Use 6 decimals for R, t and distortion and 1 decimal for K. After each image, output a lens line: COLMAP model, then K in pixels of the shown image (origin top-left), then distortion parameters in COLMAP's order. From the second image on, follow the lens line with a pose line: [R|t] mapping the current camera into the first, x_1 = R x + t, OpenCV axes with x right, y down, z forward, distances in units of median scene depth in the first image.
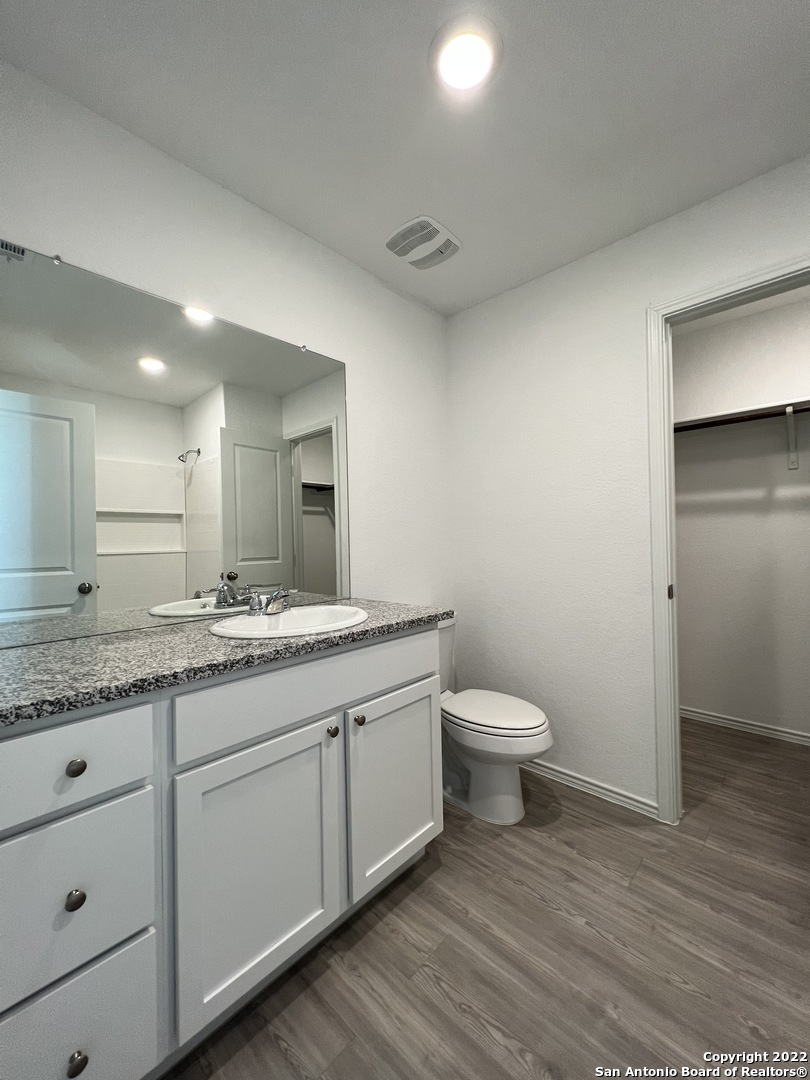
lens RADIAL K [[429.9, 0, 406.8], [0, 429.9, 533.3], [0, 0, 1]] dist [0.000980, 0.000300]
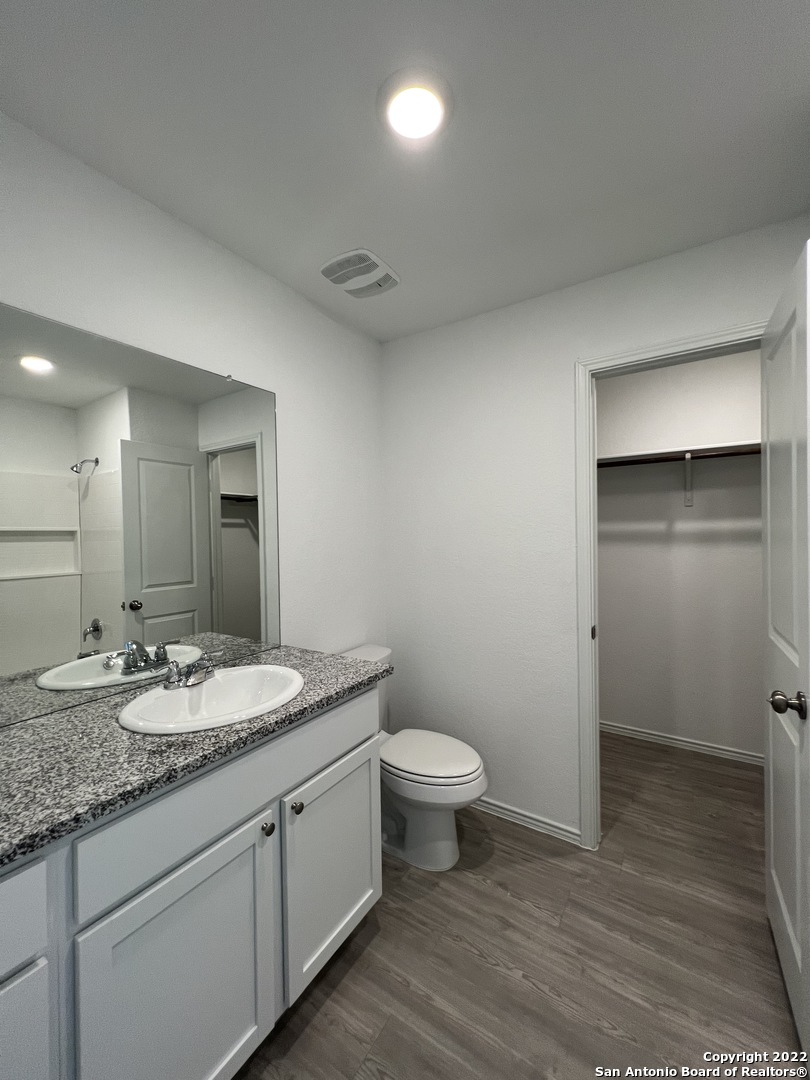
lens RADIAL K [[429.9, 0, 406.8], [0, 429.9, 533.3], [0, 0, 1]] dist [0.000980, 0.000300]
pose [[0.984053, 0.004082, 0.177829, -0.032373], [-0.006063, 0.999925, 0.010602, -0.120458], [-0.177773, -0.011511, 0.984004, 0.039577]]
